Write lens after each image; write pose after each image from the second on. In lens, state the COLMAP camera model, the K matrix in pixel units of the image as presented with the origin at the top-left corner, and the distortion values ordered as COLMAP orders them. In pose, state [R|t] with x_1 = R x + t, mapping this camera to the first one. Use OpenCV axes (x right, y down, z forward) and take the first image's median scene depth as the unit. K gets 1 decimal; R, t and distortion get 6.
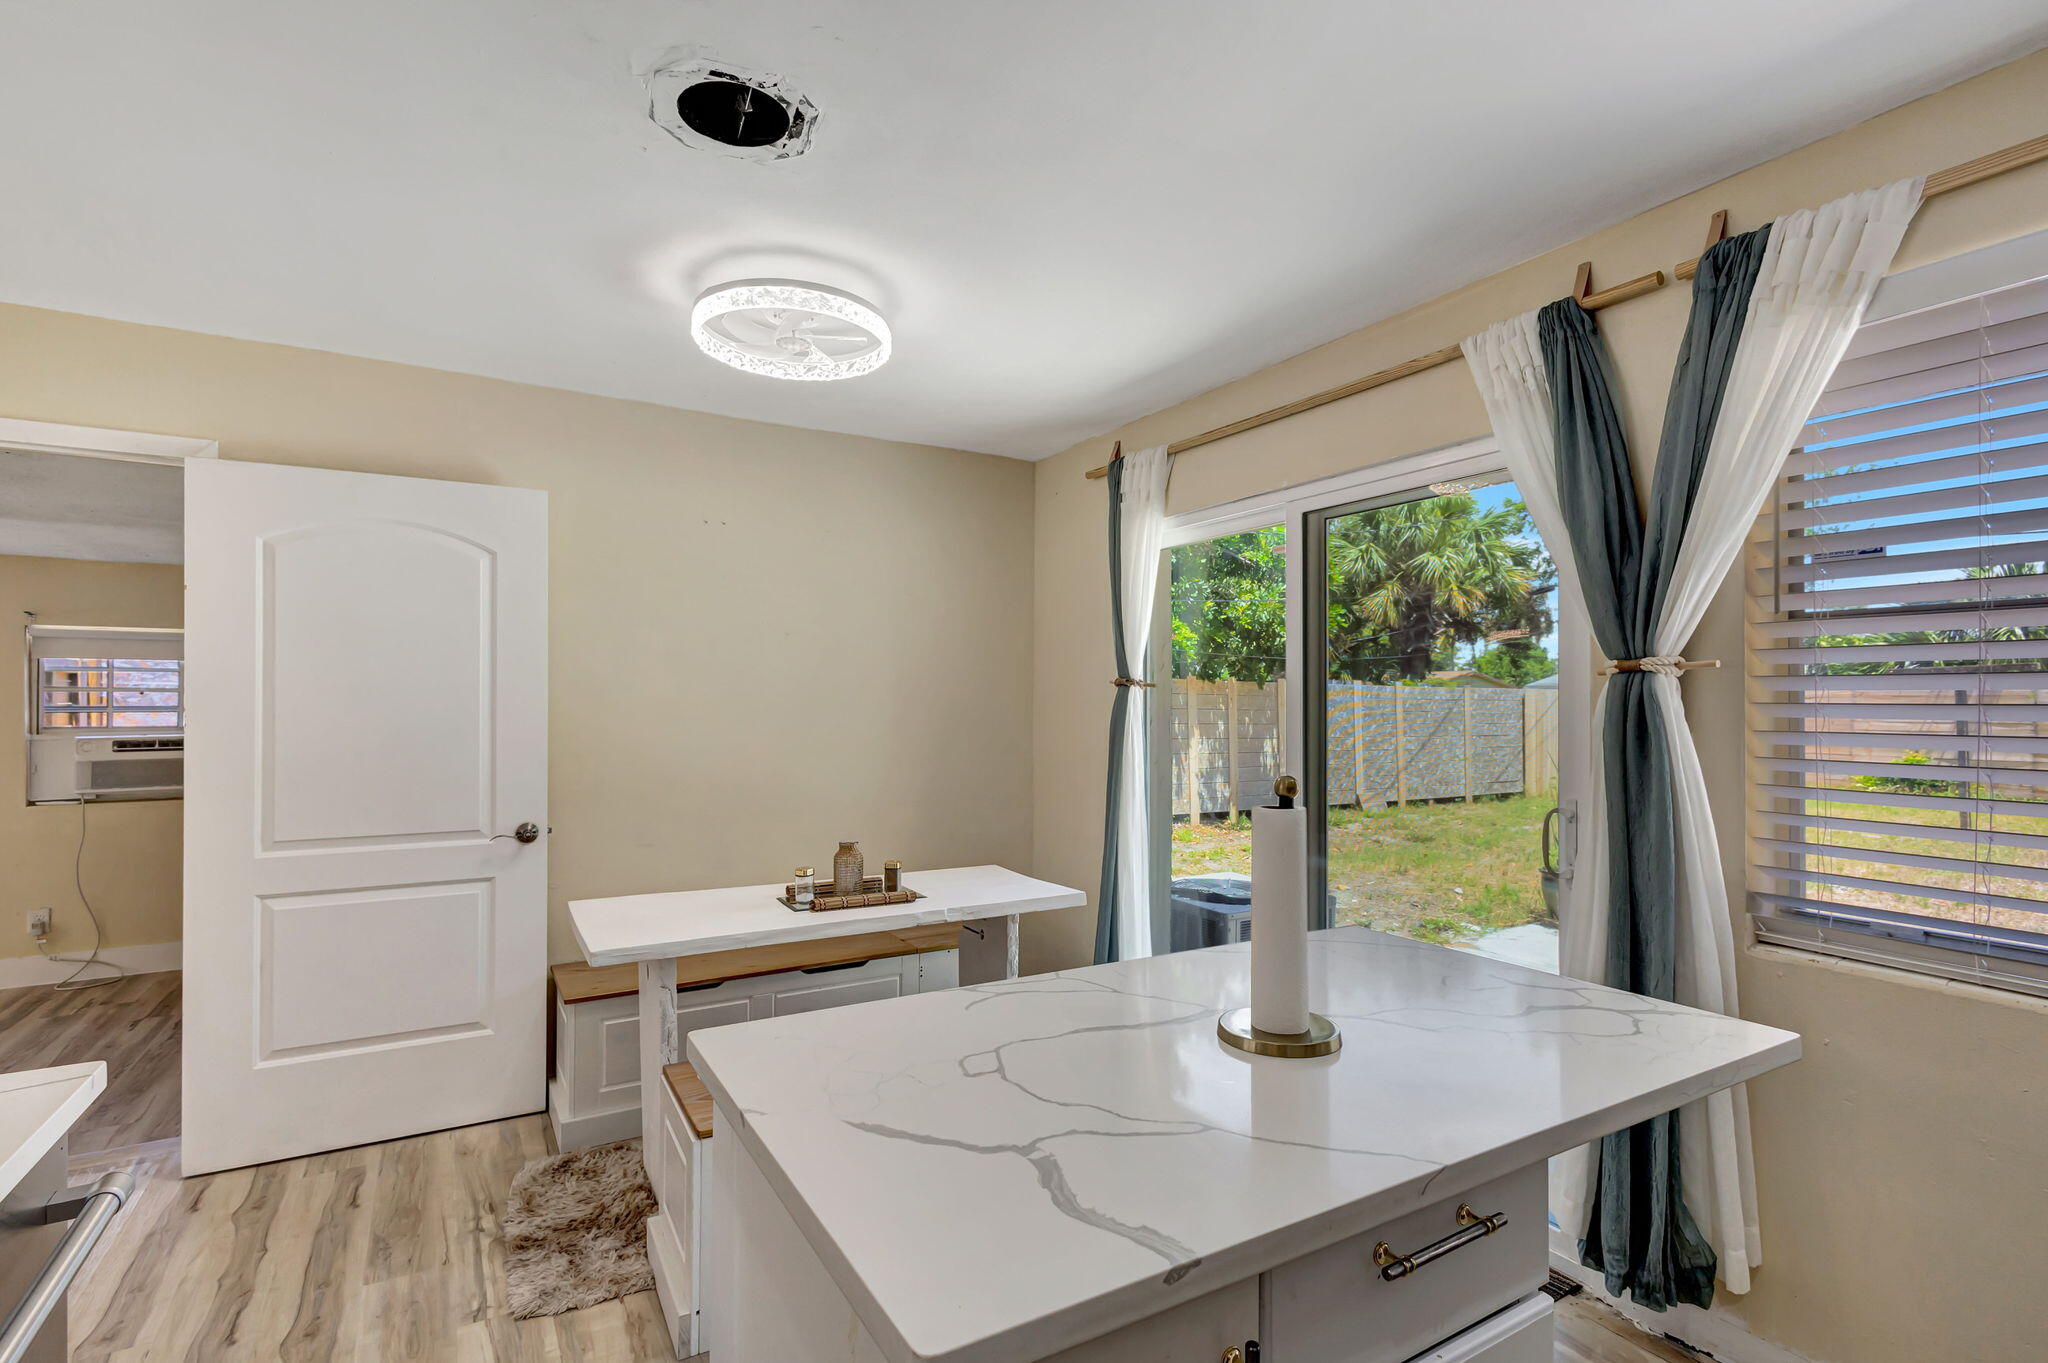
lens RADIAL K [[972.2, 0, 1028.3], [0, 972.2, 701.9], [0, 0, 1]] dist [0.012909, 0.000056]
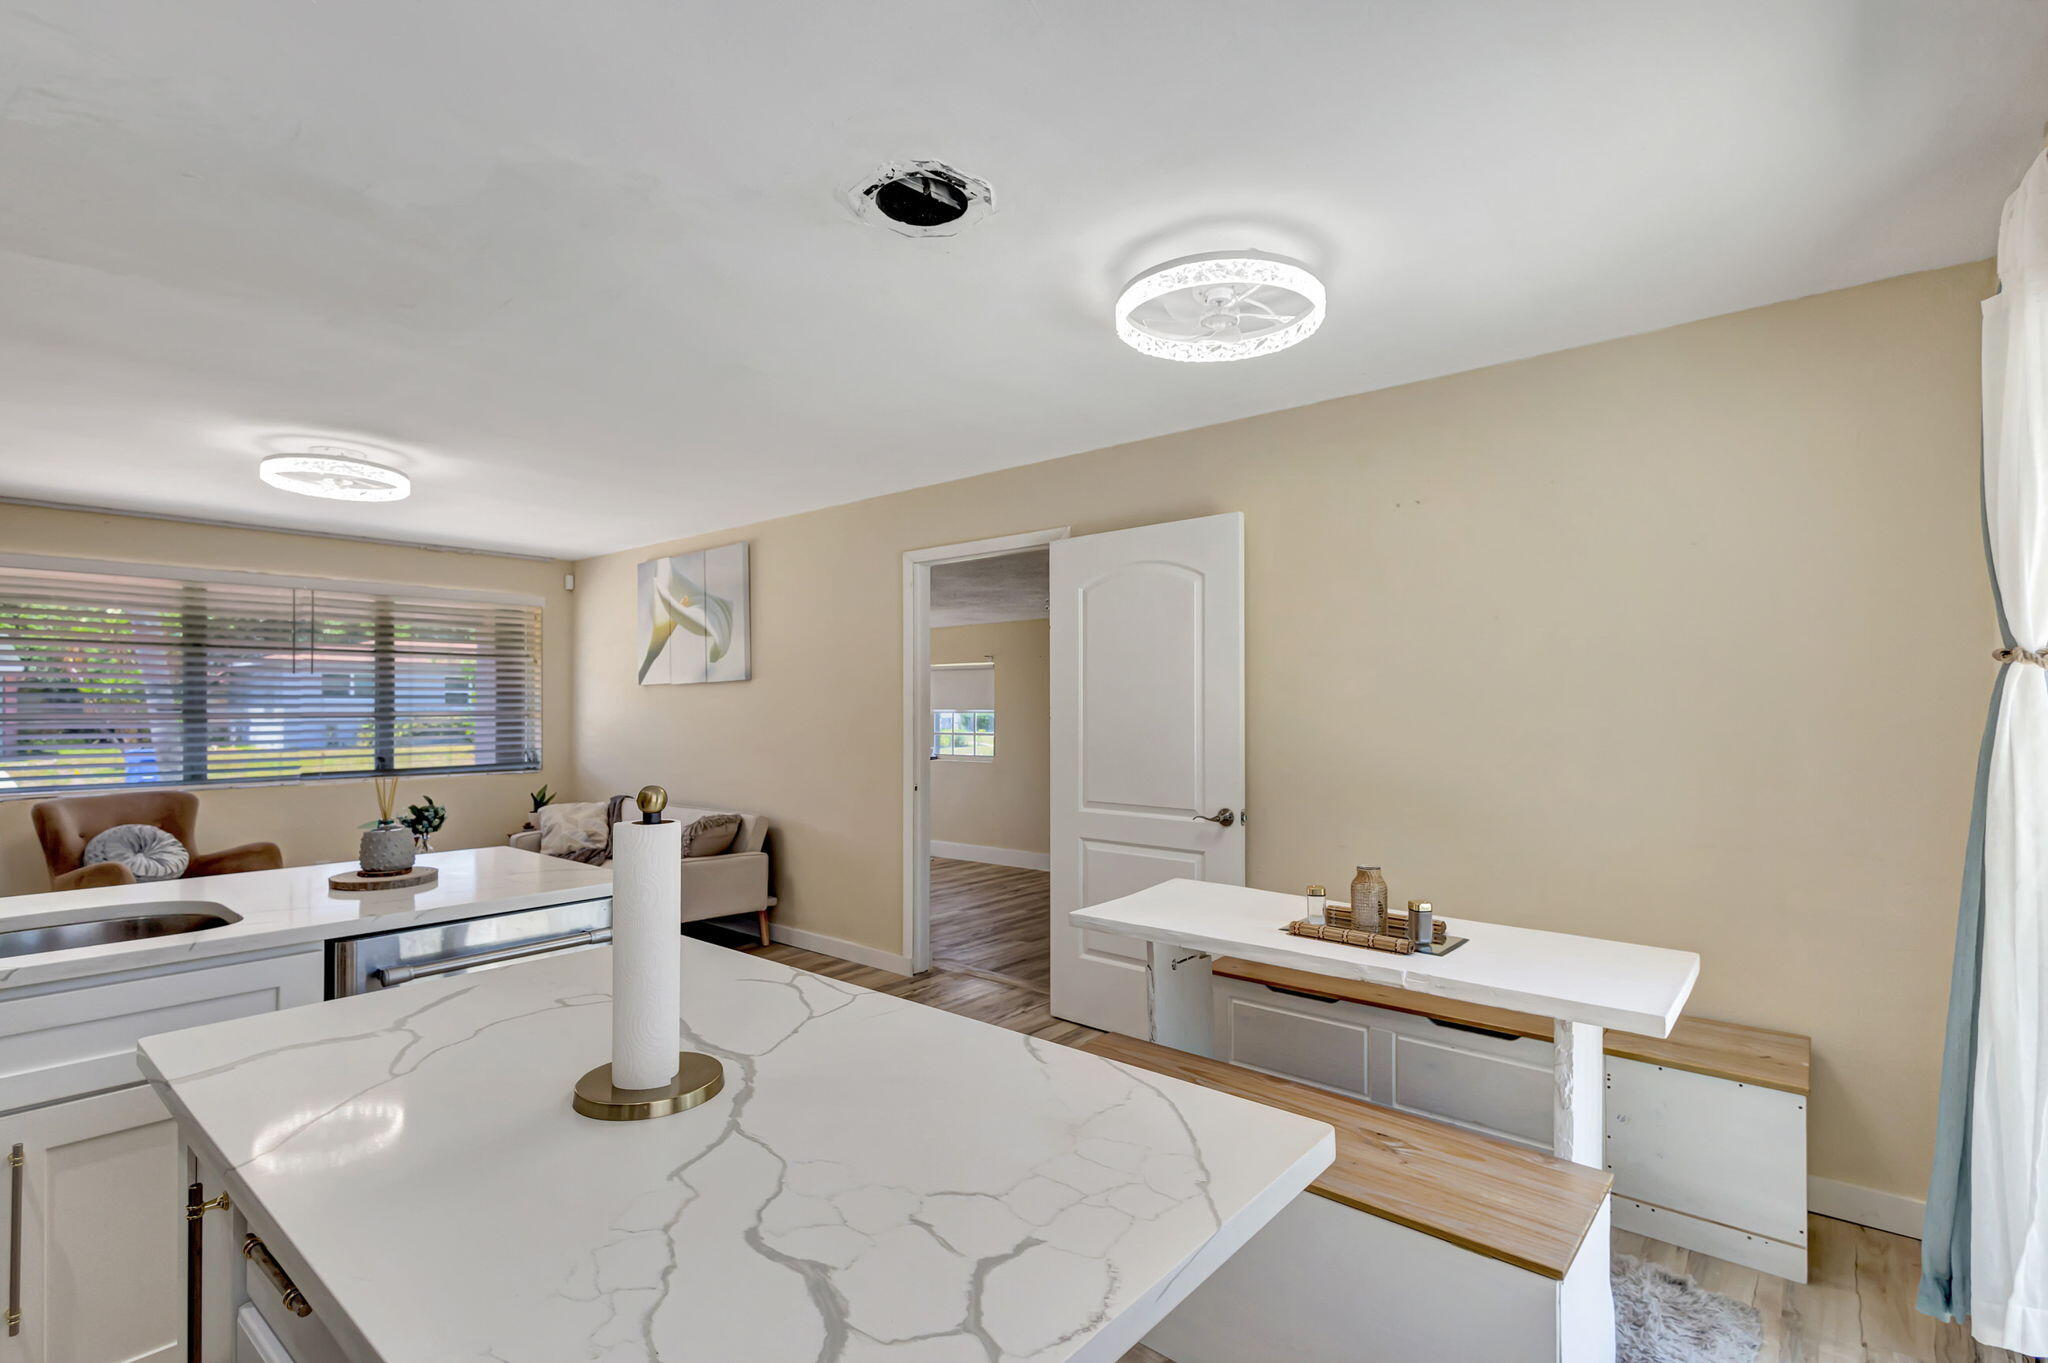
lens RADIAL K [[959.8, 0, 1013.9], [0, 959.8, 700.8], [0, 0, 1]] dist [0.017377, -0.007952]
pose [[0.322135, -0.005306, -0.946679, 0.472423], [0.005881, 0.999976, -0.003604, 0.001772], [0.946676, -0.004407, 0.322158, 0.416925]]
